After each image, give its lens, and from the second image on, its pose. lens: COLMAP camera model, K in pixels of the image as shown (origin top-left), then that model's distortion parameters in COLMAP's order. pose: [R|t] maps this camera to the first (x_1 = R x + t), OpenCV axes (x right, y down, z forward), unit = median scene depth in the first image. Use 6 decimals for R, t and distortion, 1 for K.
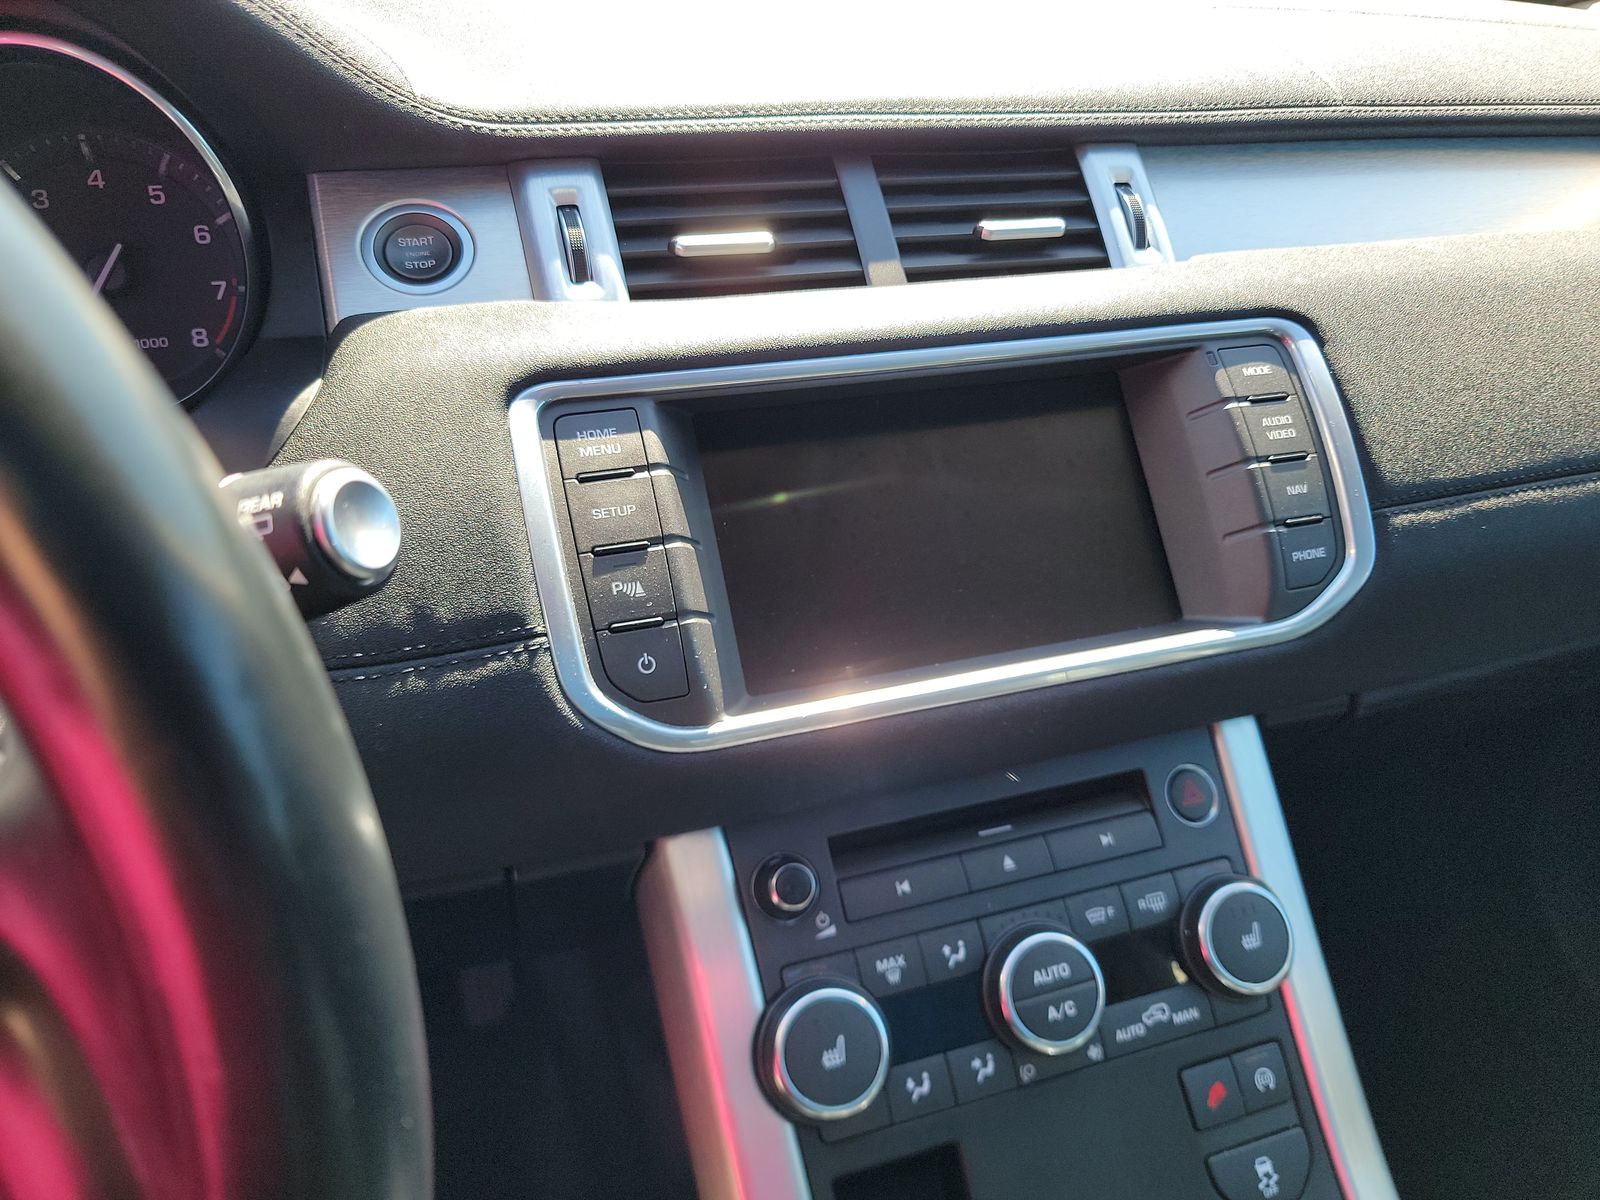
lens RADIAL K [[1124.8, 0, 800.0], [0, 1124.8, 600.0], [0, 0, 1]] dist [0.007293, 0.001598]
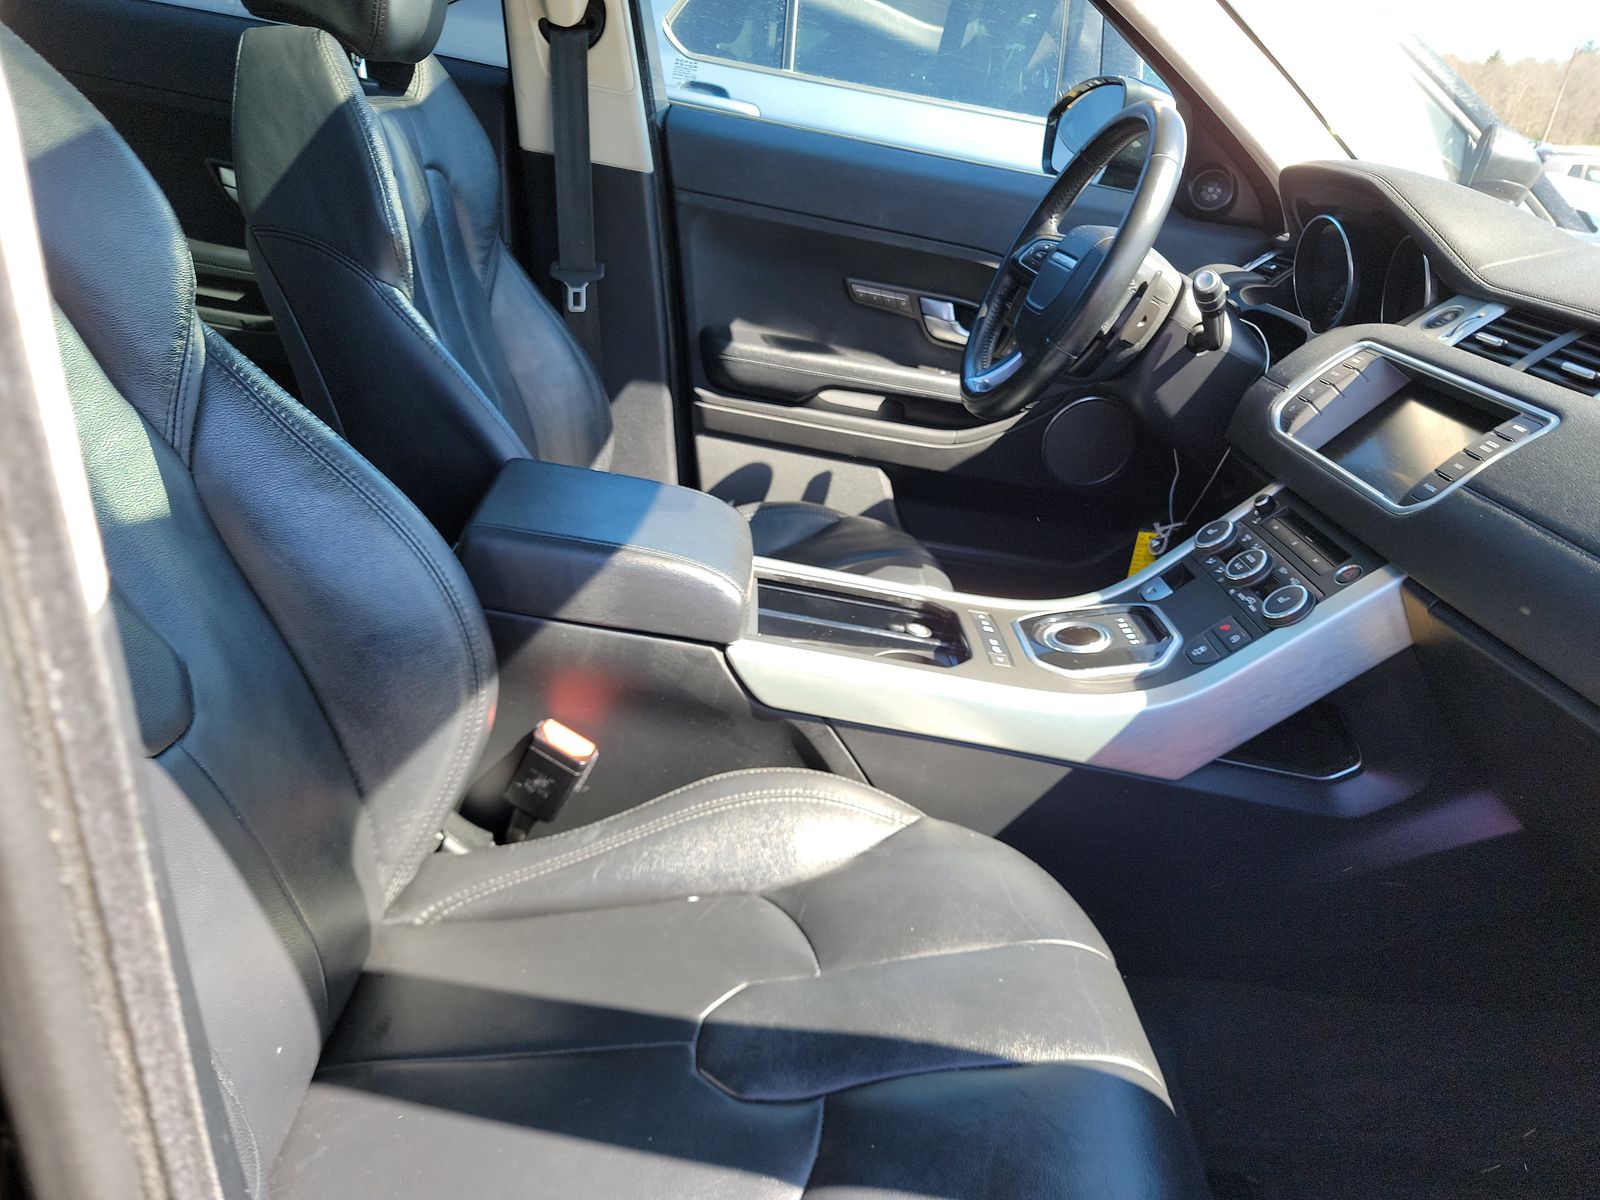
lens RADIAL K [[1124.8, 0, 800.0], [0, 1124.8, 600.0], [0, 0, 1]] dist [0.007293, 0.001598]
pose [[-0.285169, 0.337736, -0.897002, 2.739716], [-0.596786, 0.669754, 0.441900, -0.127201], [0.750017, 0.661334, 0.010563, 0.236524]]
